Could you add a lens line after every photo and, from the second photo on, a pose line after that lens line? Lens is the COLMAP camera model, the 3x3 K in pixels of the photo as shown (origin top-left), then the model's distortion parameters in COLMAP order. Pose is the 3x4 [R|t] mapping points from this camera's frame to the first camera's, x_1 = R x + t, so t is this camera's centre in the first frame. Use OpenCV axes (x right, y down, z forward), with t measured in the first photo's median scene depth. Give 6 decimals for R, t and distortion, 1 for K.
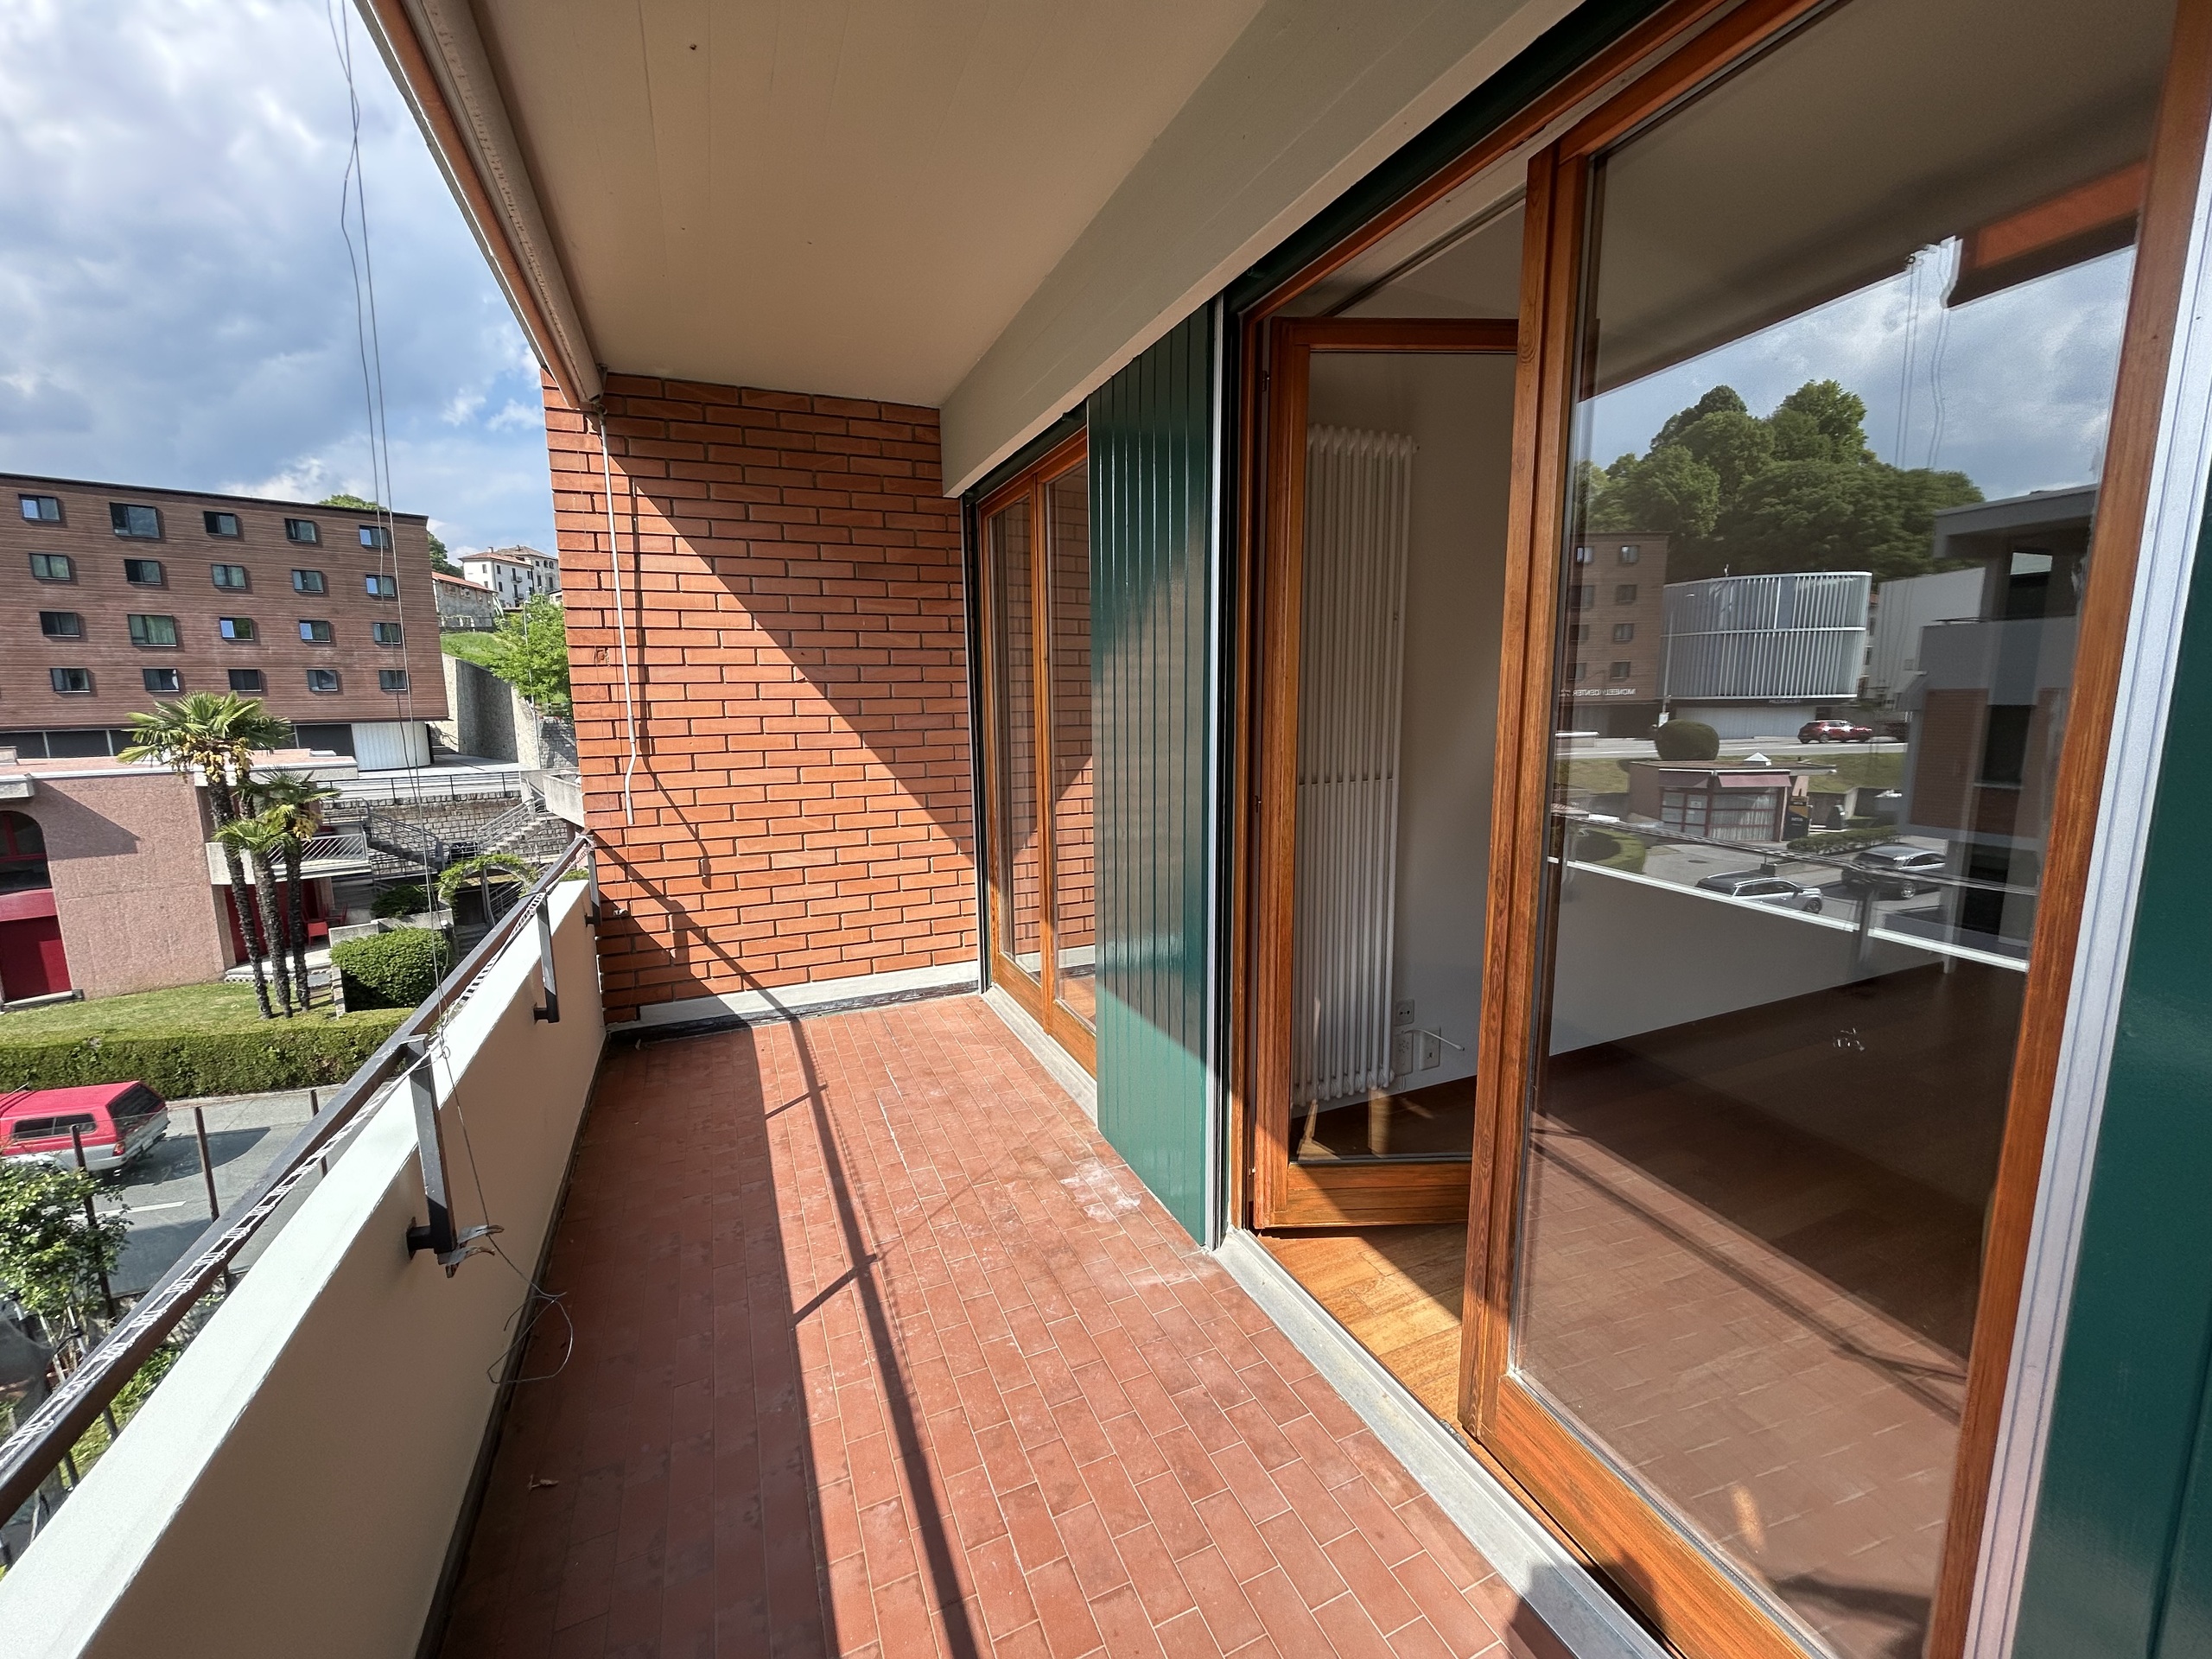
lens RADIAL K [[893.2, 0, 1099.4], [0, 893.2, 826.5], [0, 0, 1]] dist [0.001006, 0.000421]
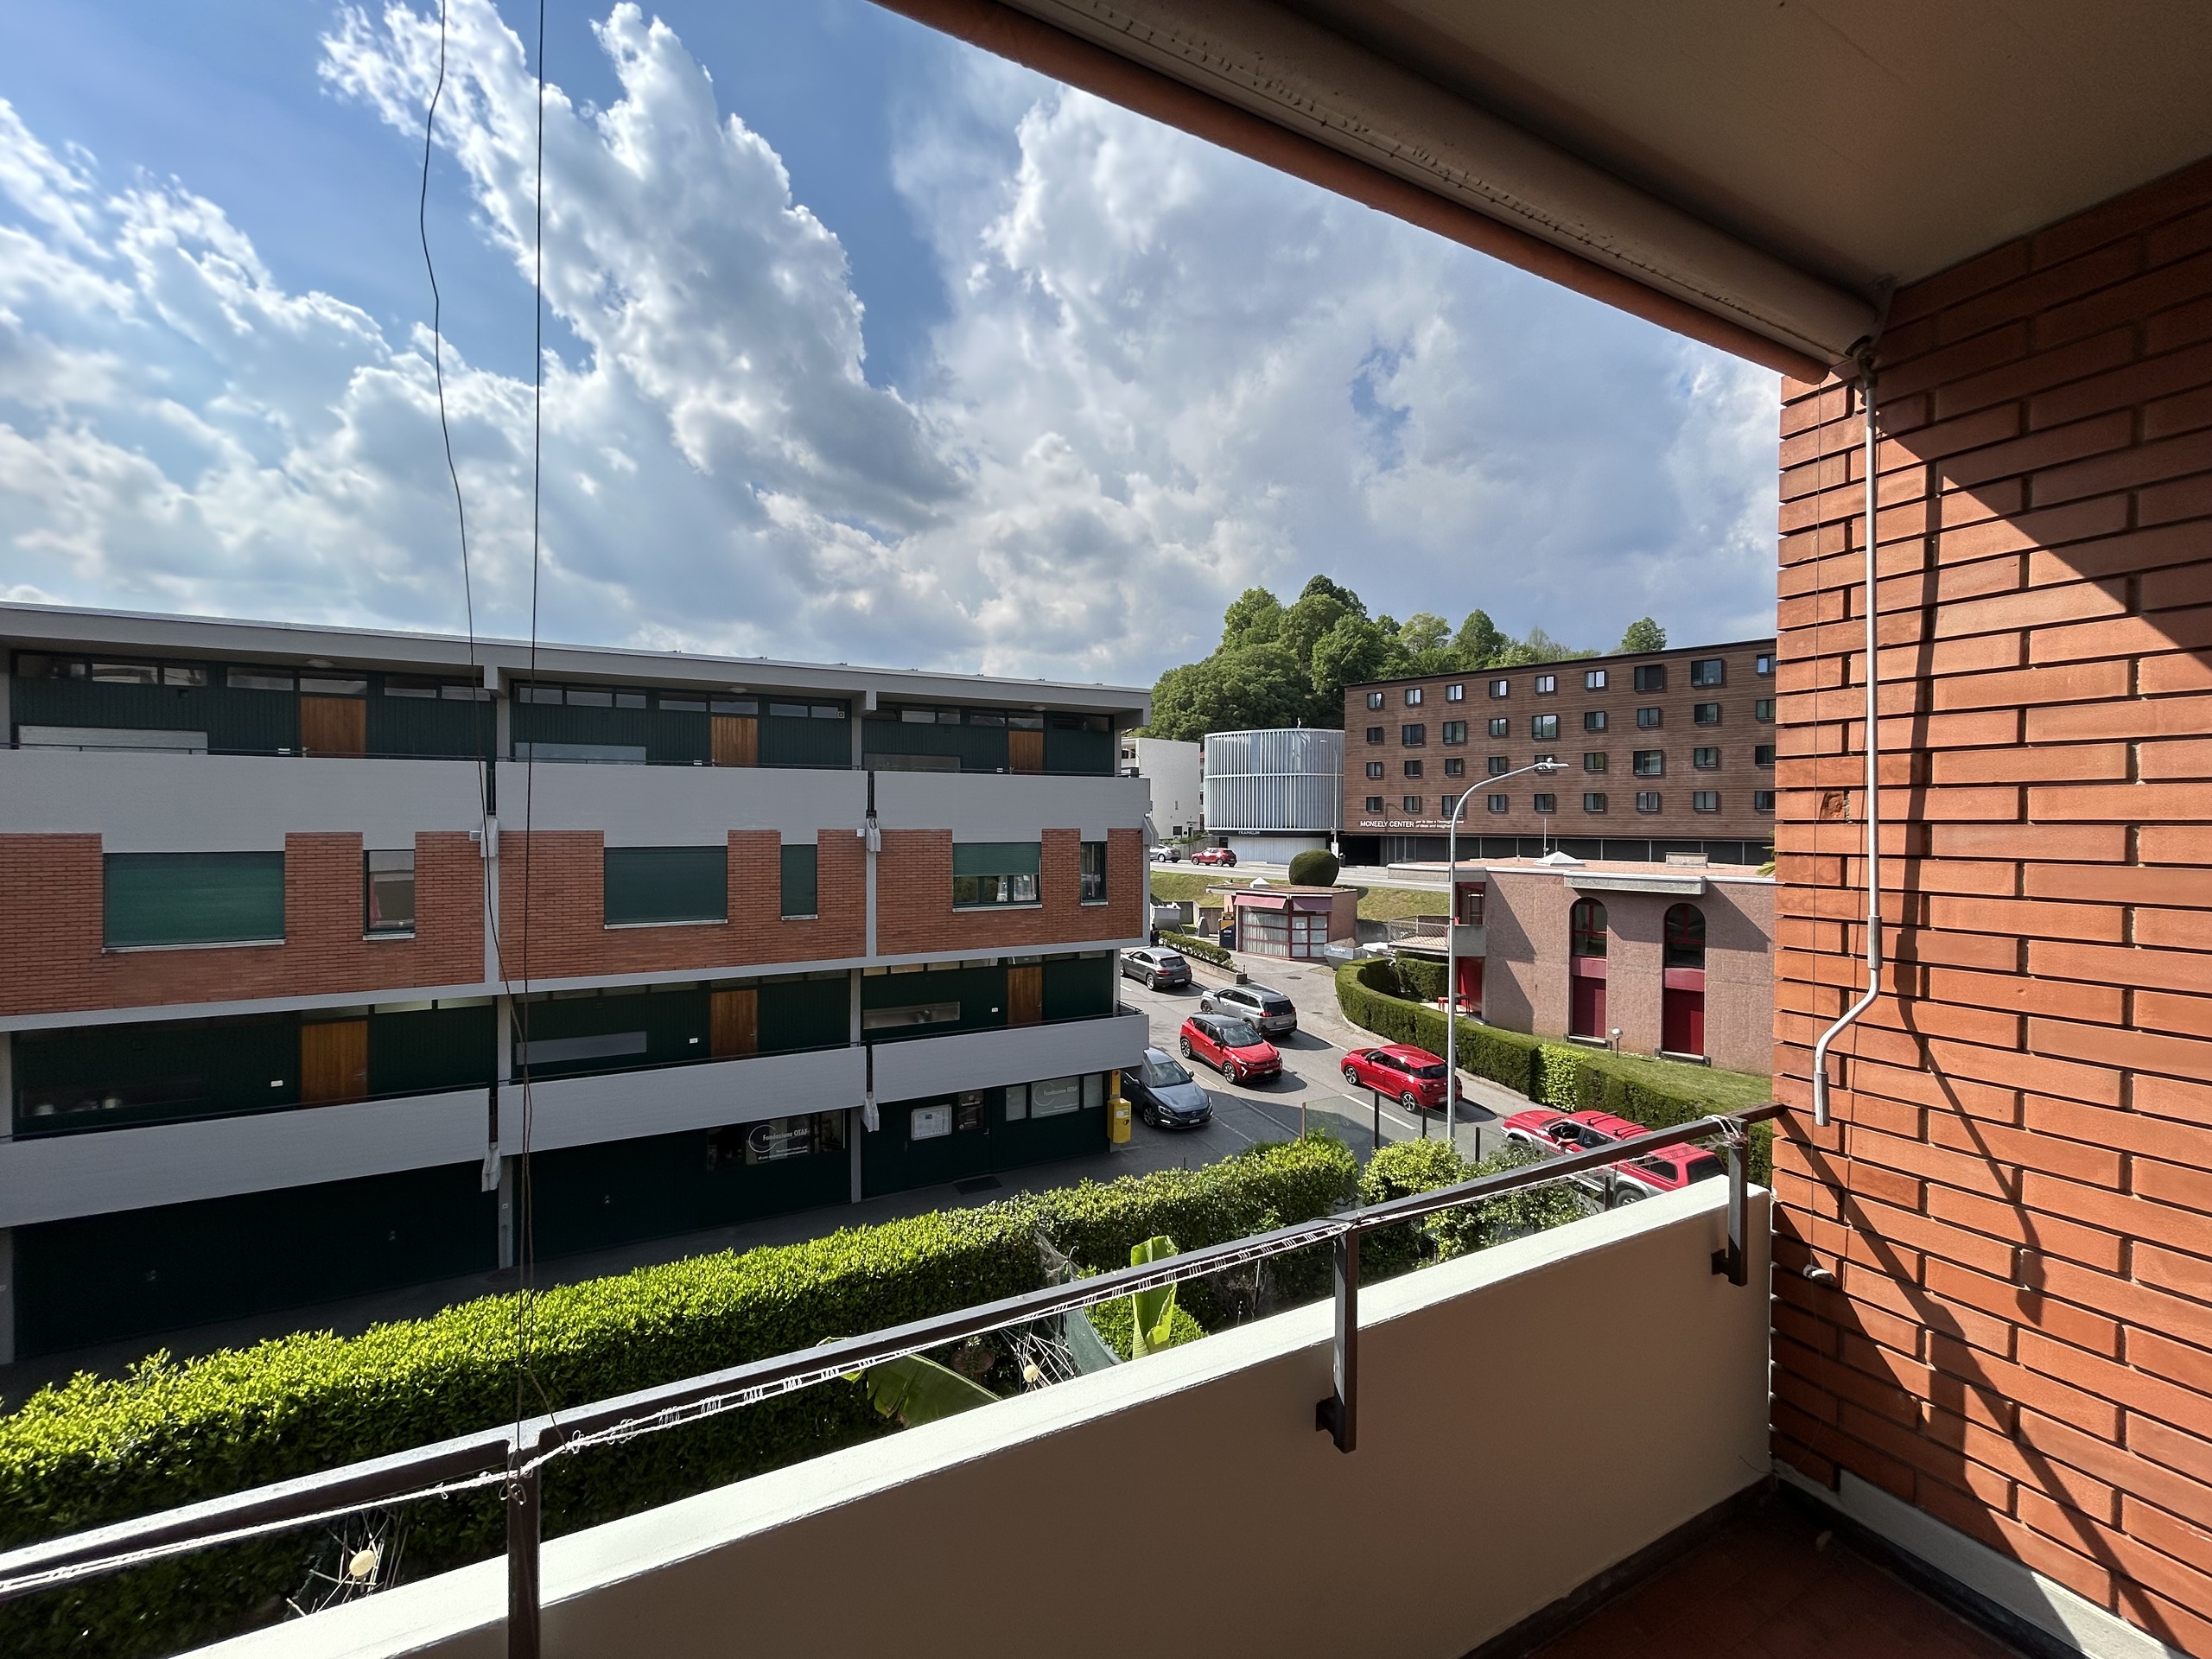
lens RADIAL K [[893.2, 0, 1099.4], [0, 893.2, 826.5], [0, 0, 1]] dist [0.001006, 0.000421]
pose [[0.064622, 0.024291, -0.997614, -0.033444], [-0.153090, 0.988111, 0.014143, -0.110528], [0.986097, 0.151811, 0.067573, 0.492273]]
